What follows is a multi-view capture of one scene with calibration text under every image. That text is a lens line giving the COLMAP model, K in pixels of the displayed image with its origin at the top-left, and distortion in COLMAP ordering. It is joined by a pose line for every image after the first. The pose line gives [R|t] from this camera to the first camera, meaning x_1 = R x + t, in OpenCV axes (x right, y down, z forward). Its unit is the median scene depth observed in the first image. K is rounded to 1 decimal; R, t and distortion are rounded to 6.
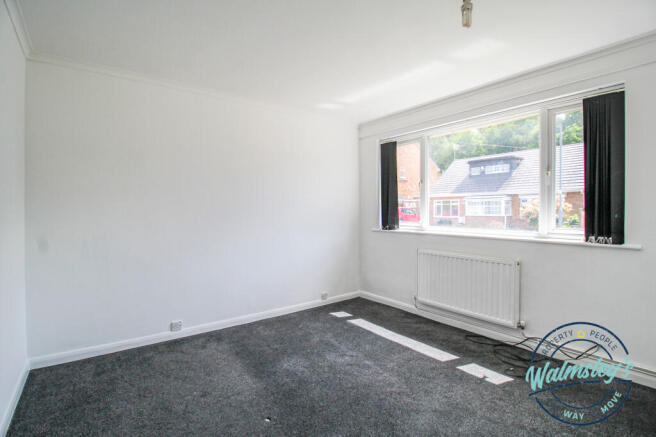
lens RADIAL K [[307.5, 0, 341.6], [0, 307.5, 206.3], [0, 0, 1]] dist [-0.028149, -0.001241]
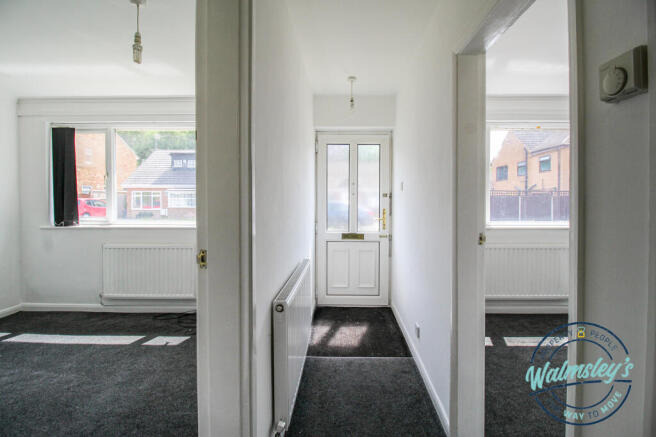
lens RADIAL K [[307.5, 0, 341.6], [0, 307.5, 206.3], [0, 0, 1]] dist [-0.028149, -0.001241]
pose [[0.631904, -0.010547, 0.774975, -0.011176], [-0.012121, 0.999651, 0.023488, -0.011896], [-0.774952, -0.024236, 0.631555, -0.177298]]
